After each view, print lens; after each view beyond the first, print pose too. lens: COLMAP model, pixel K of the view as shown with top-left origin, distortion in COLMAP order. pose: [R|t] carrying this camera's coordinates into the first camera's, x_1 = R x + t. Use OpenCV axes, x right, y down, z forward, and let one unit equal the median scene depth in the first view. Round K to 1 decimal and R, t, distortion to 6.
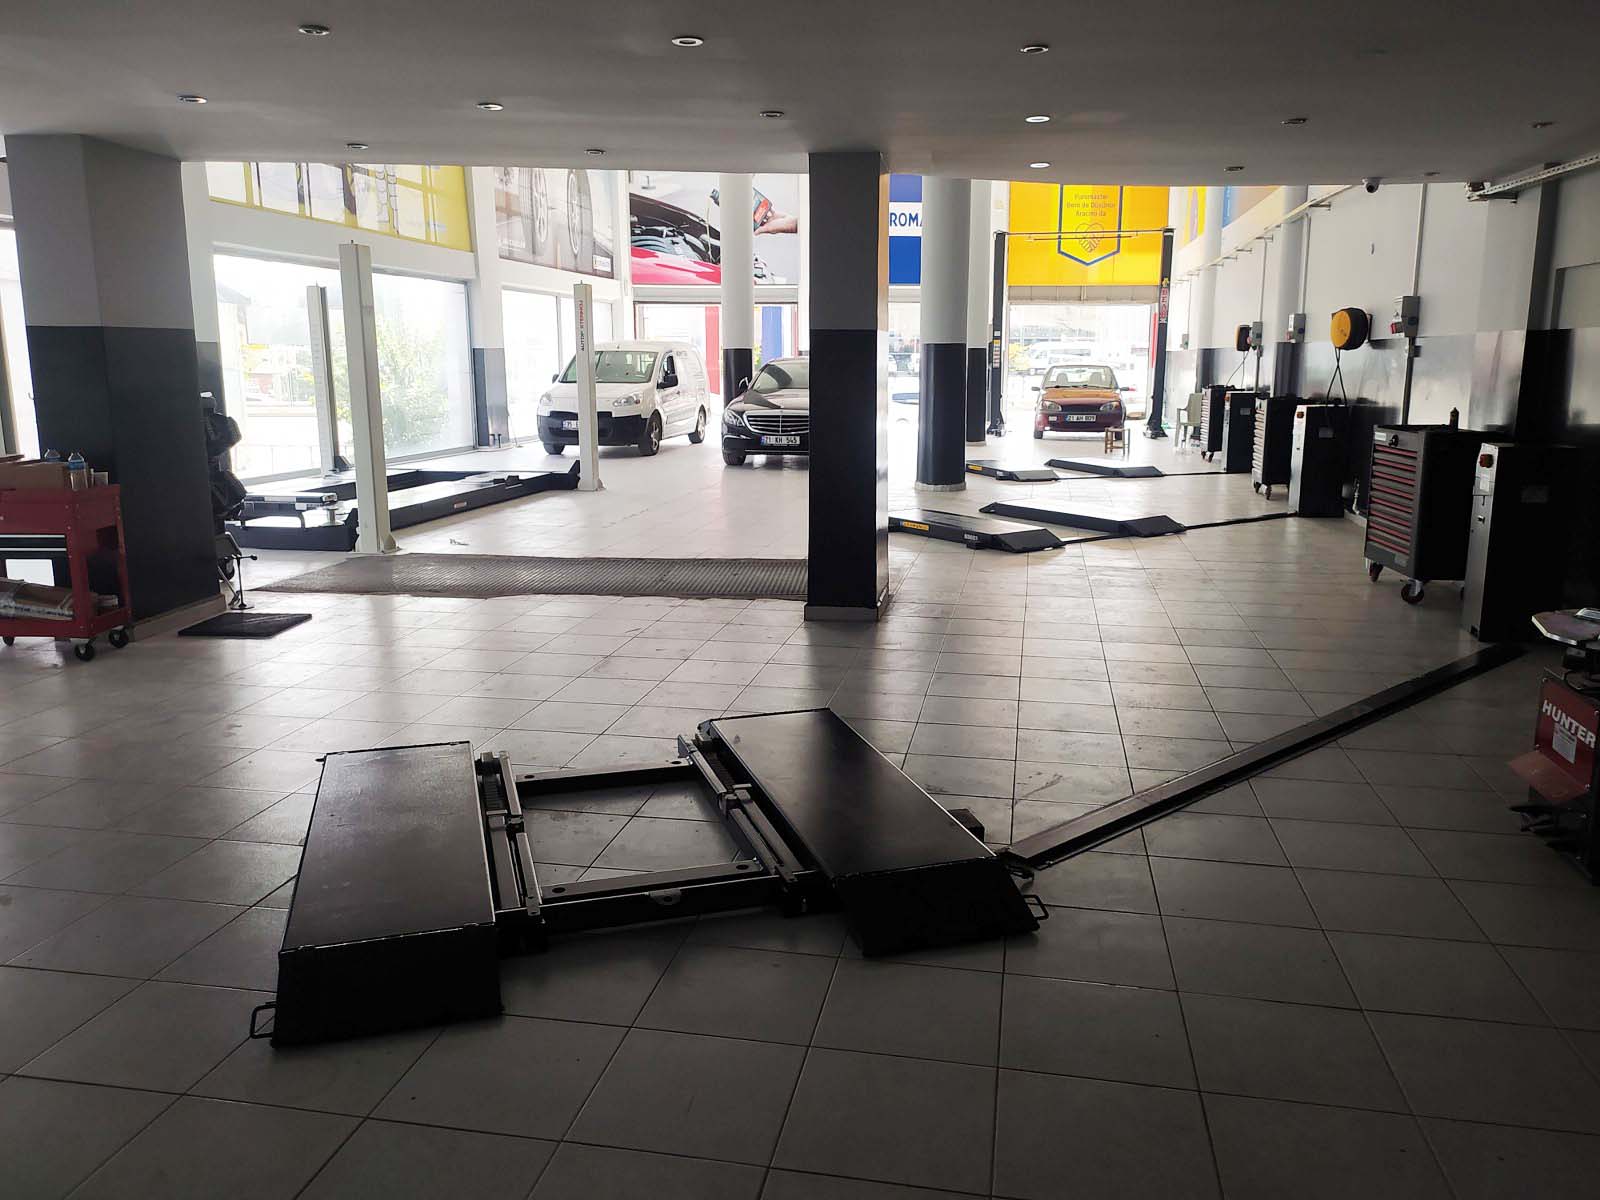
lens RADIAL K [[1216.0, 0, 798.0], [0, 1216.0, 591.4], [0, 0, 1]] dist [0.066206, -0.070841]
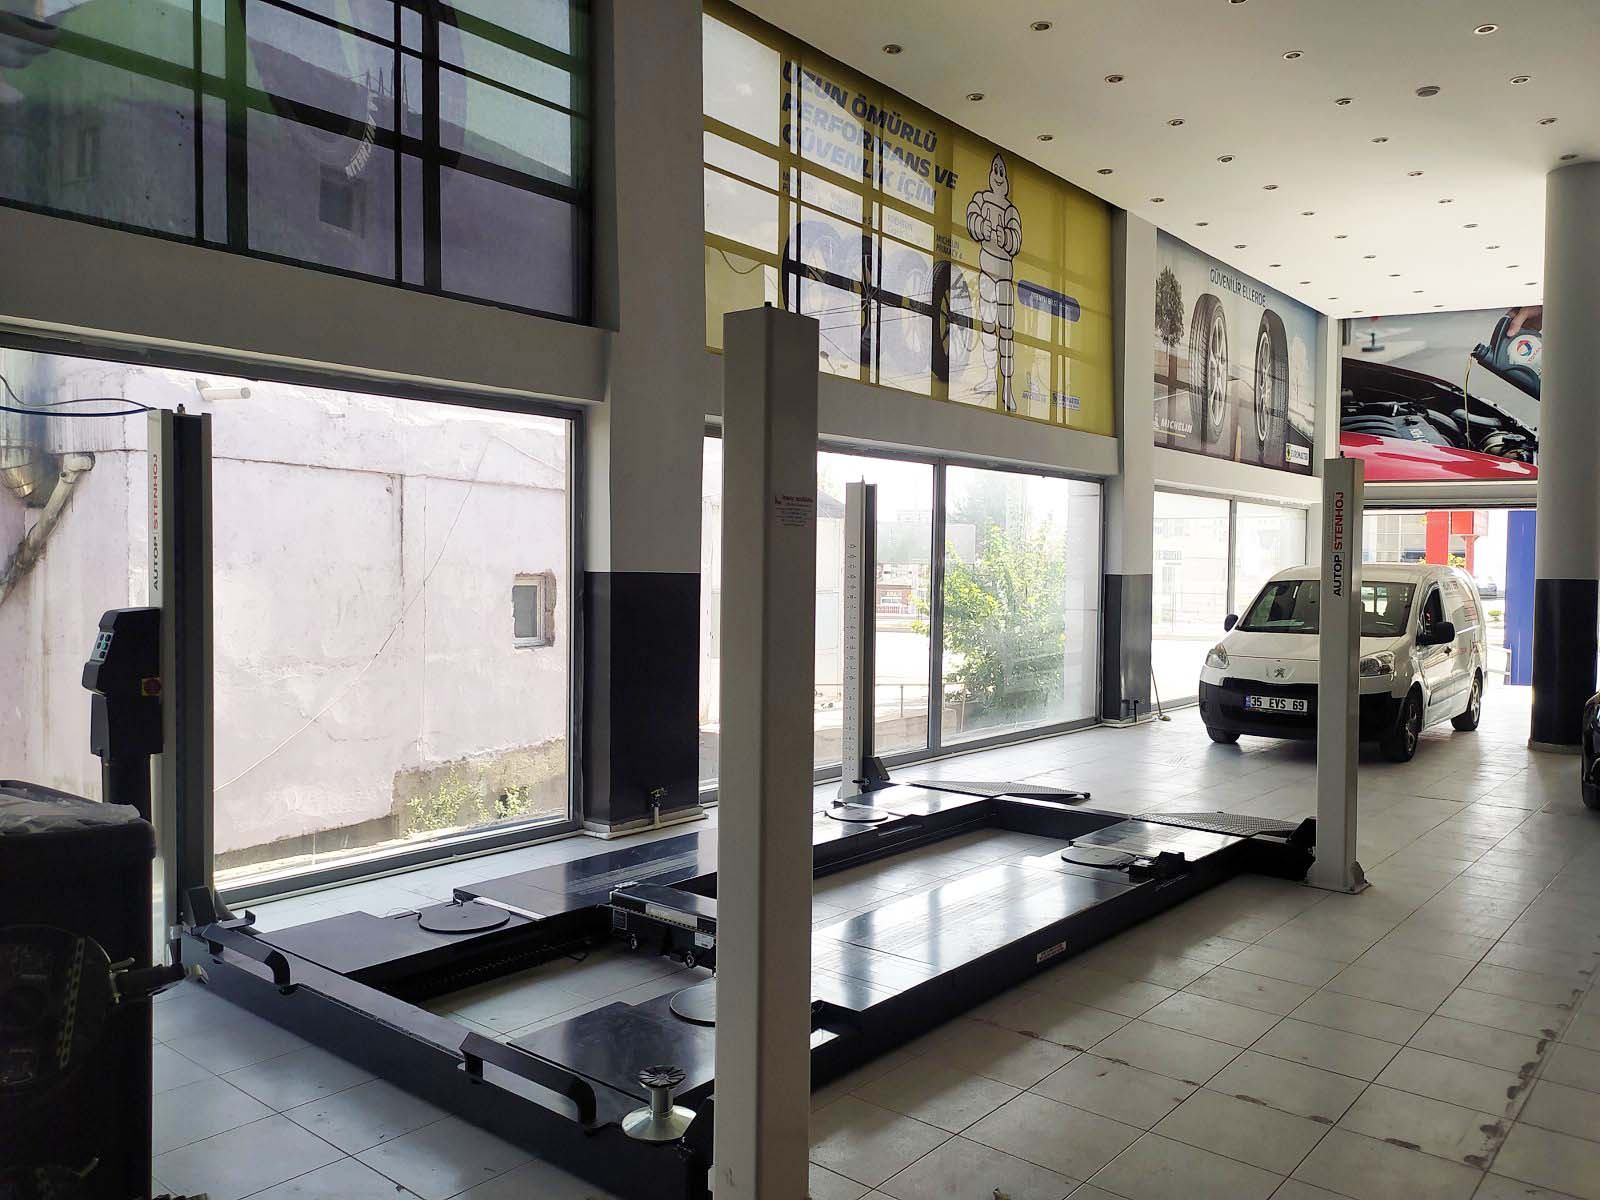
lens RADIAL K [[1216.0, 0, 796.2], [0, 1216.0, 603.2], [0, 0, 1]] dist [0.066206, -0.070841]
pose [[0.876159, 0.026269, -0.481306, -0.081400], [-0.102895, 0.985692, -0.133509, -0.067833], [0.470912, 0.166499, 0.866326, 0.303720]]
